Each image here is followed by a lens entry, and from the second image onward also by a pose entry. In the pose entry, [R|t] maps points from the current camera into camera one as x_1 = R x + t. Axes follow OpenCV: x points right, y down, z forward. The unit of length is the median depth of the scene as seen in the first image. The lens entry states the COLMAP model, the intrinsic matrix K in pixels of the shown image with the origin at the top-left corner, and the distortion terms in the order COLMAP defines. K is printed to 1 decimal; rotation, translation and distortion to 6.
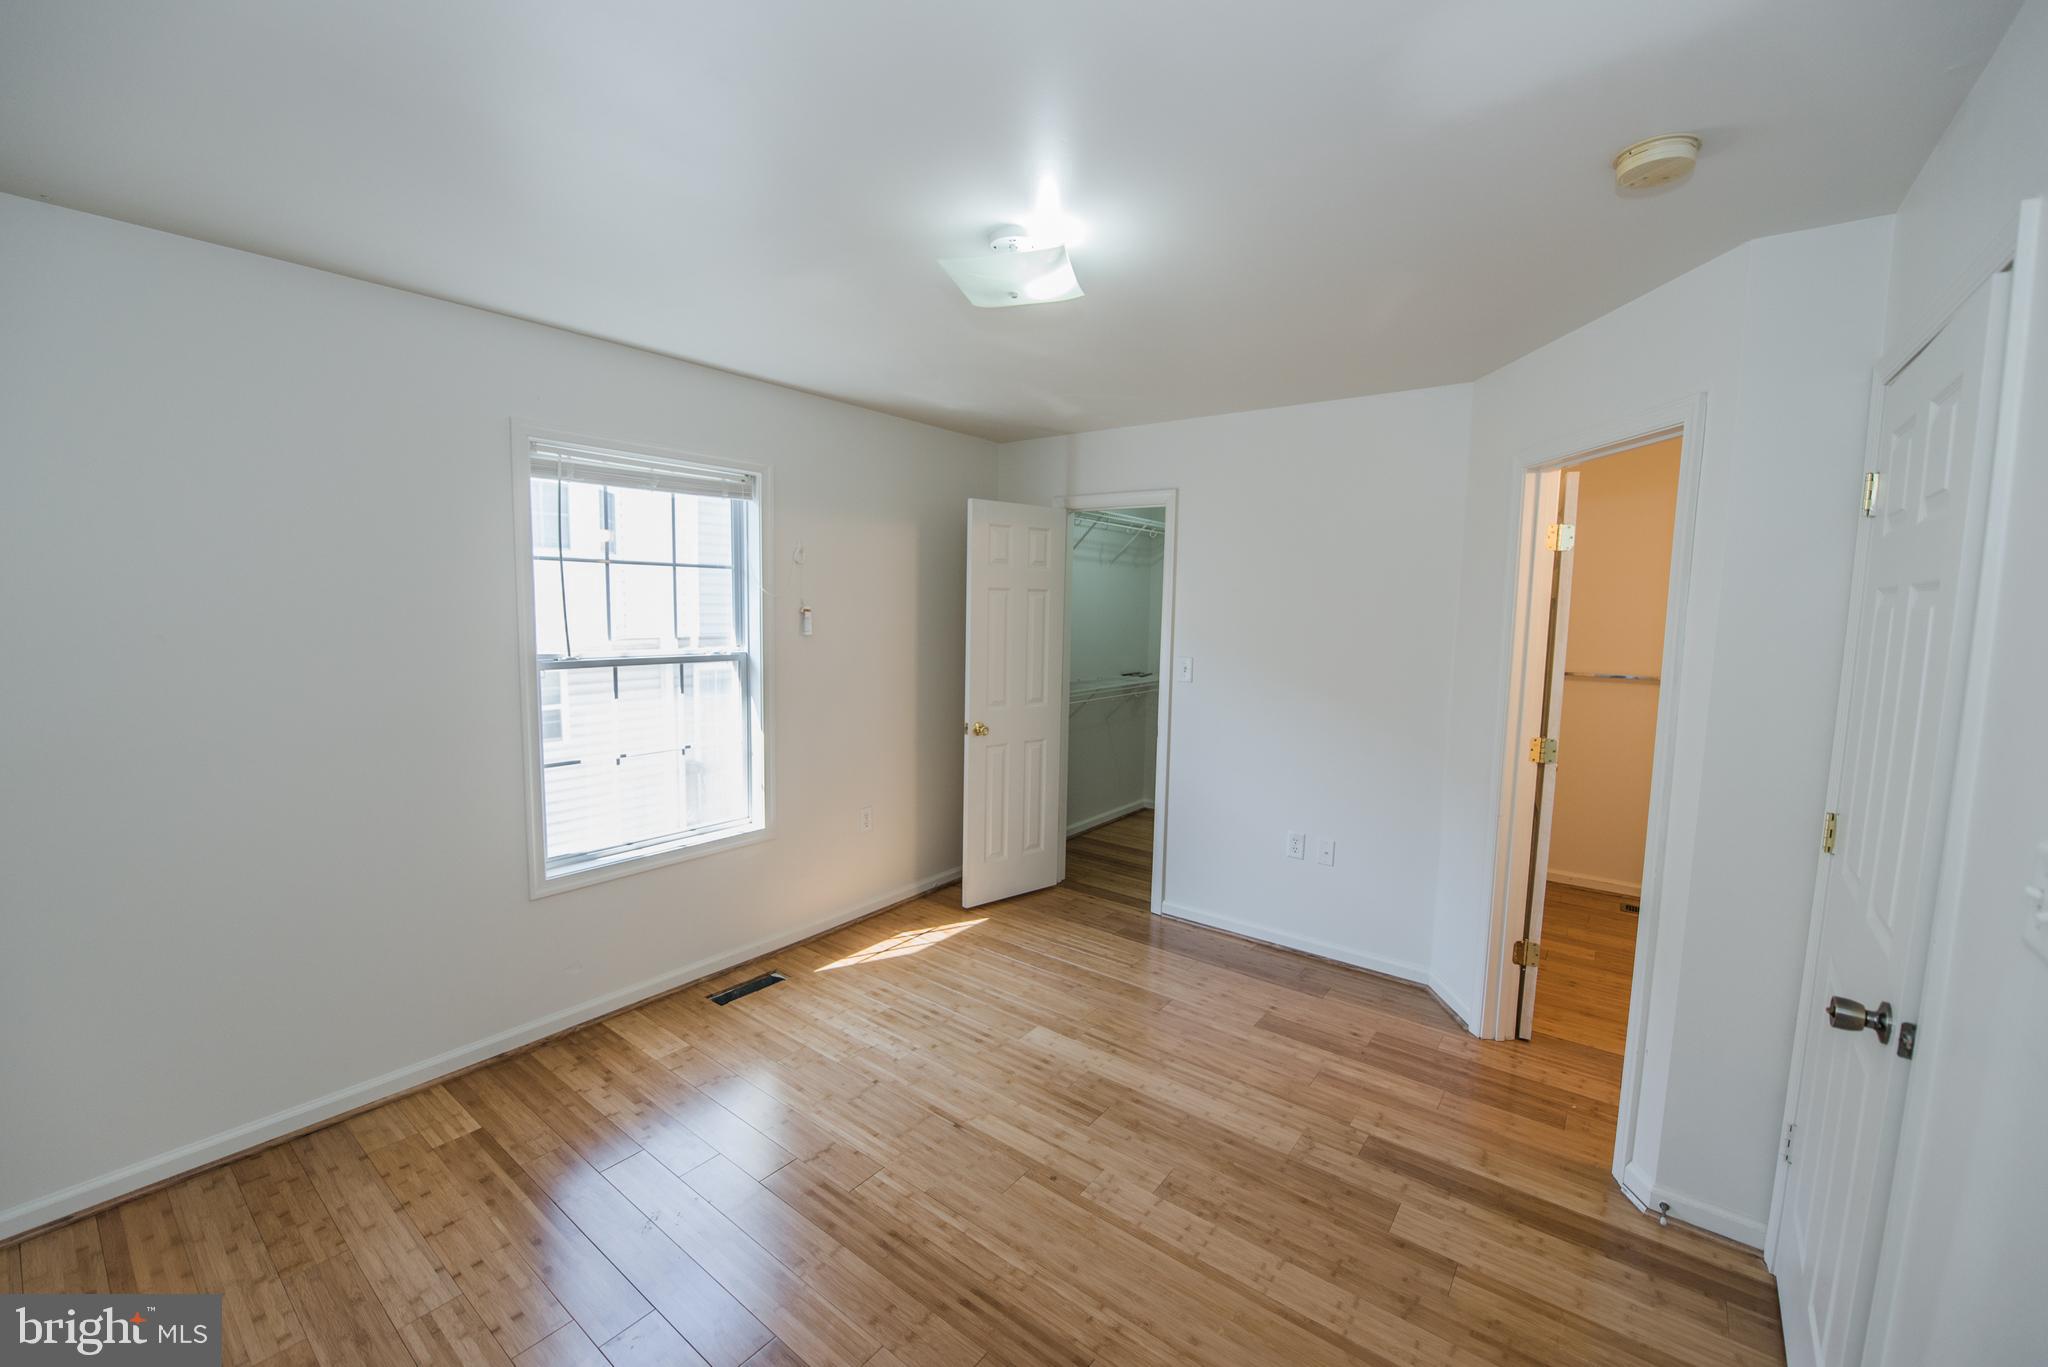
lens RADIAL K [[813.6, 0, 1012.6], [0, 813.6, 685.6], [0, 0, 1]] dist [-0.015341, -0.002847]
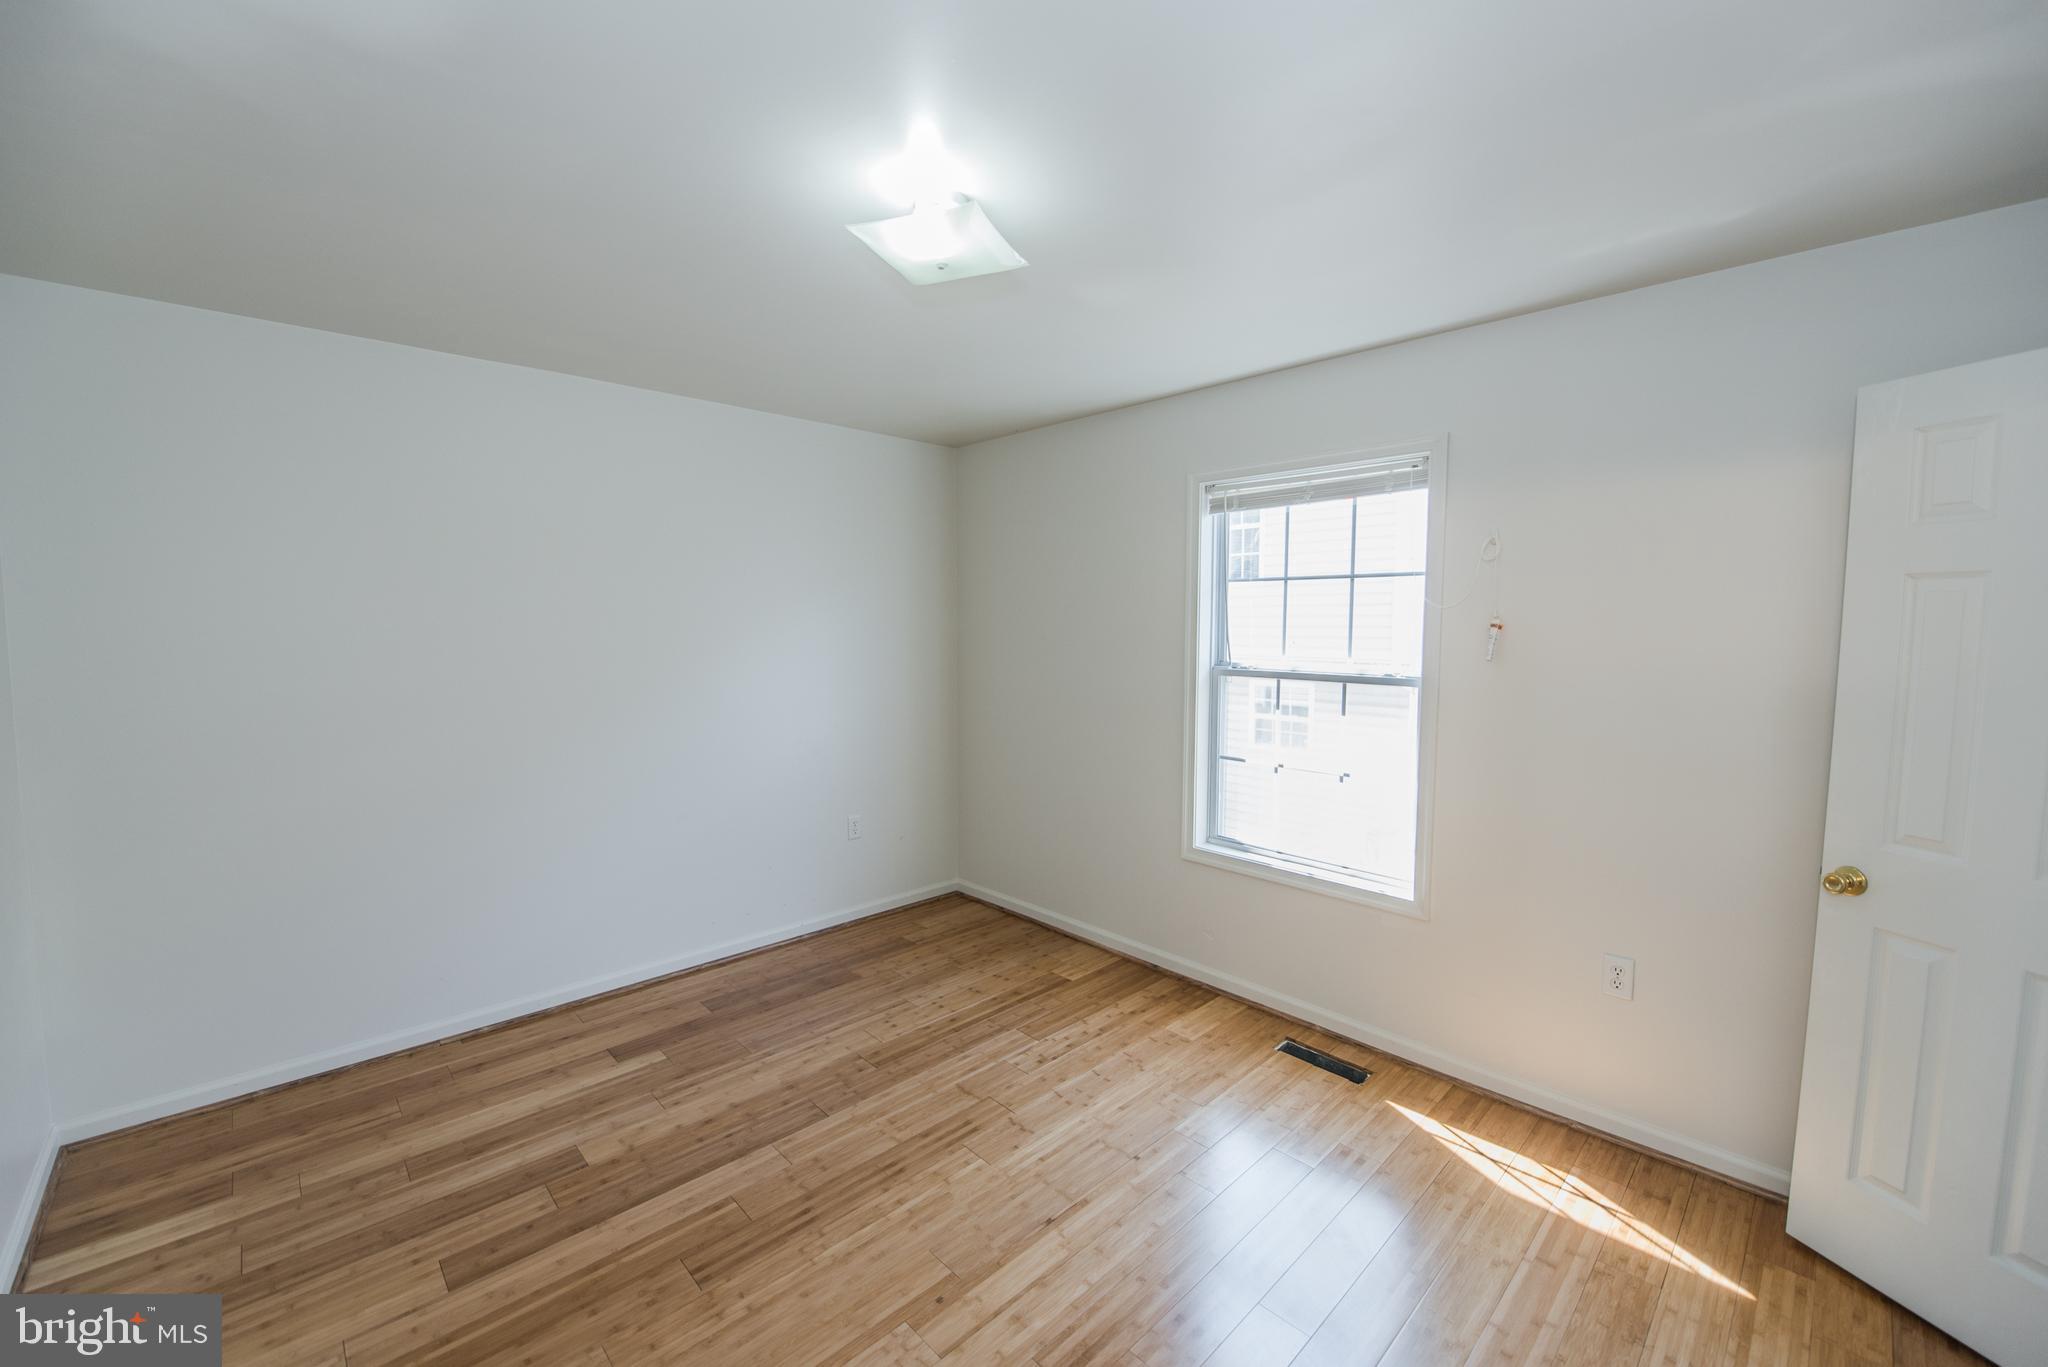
lens RADIAL K [[813.6, 0, 1025.6], [0, 813.6, 686.2], [0, 0, 1]] dist [-0.015341, -0.002847]
pose [[-0.142220, 0.063869, -0.987772, 0.629385], [-0.103474, 0.991489, 0.079008, -0.067001], [0.984412, 0.113445, -0.134401, 0.874829]]
